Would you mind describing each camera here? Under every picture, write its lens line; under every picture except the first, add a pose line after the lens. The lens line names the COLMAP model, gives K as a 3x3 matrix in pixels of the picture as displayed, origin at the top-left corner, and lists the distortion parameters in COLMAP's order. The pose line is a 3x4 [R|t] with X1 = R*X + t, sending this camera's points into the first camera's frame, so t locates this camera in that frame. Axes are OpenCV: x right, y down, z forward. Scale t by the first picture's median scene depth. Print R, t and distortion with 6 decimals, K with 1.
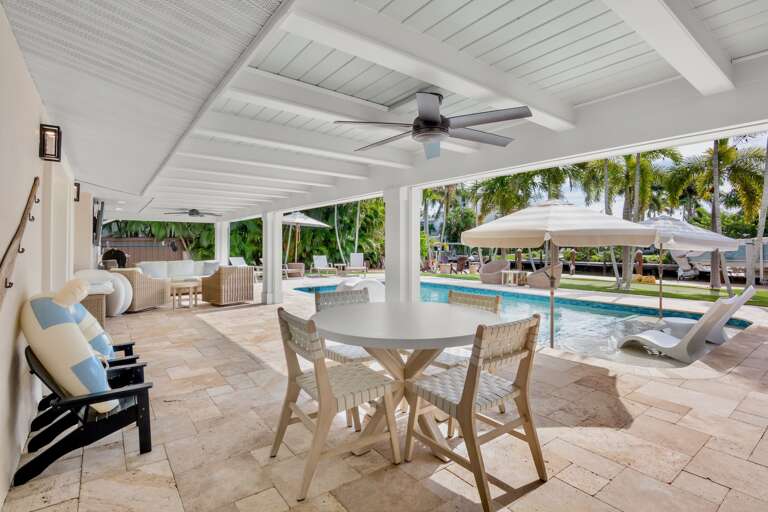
lens RADIAL K [[377.5, 0, 383.8], [0, 377.5, 252.7], [0, 0, 1]] dist [-0.024673, 0.000374]
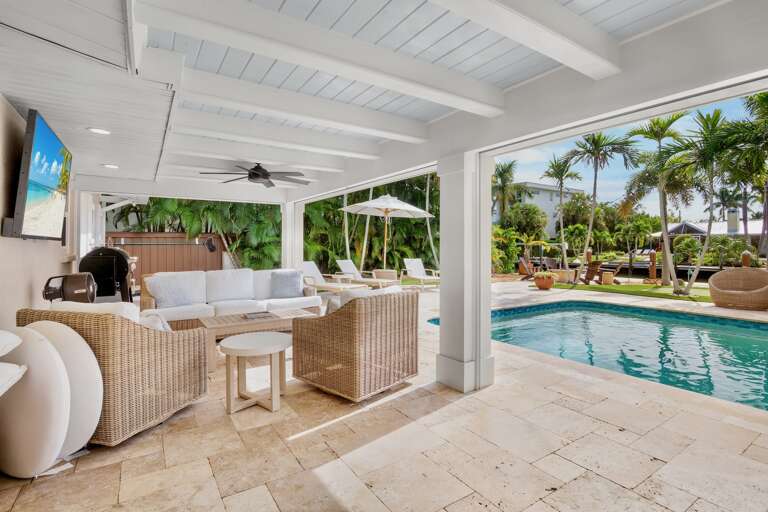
lens RADIAL K [[377.5, 0, 384.1], [0, 377.5, 253.0], [0, 0, 1]] dist [-0.024673, 0.000374]
pose [[0.997574, 0.002550, -0.069563, -0.178080], [-0.002768, 0.999992, -0.003026, -0.000513], [0.069554, 0.003211, 0.997573, 0.300862]]
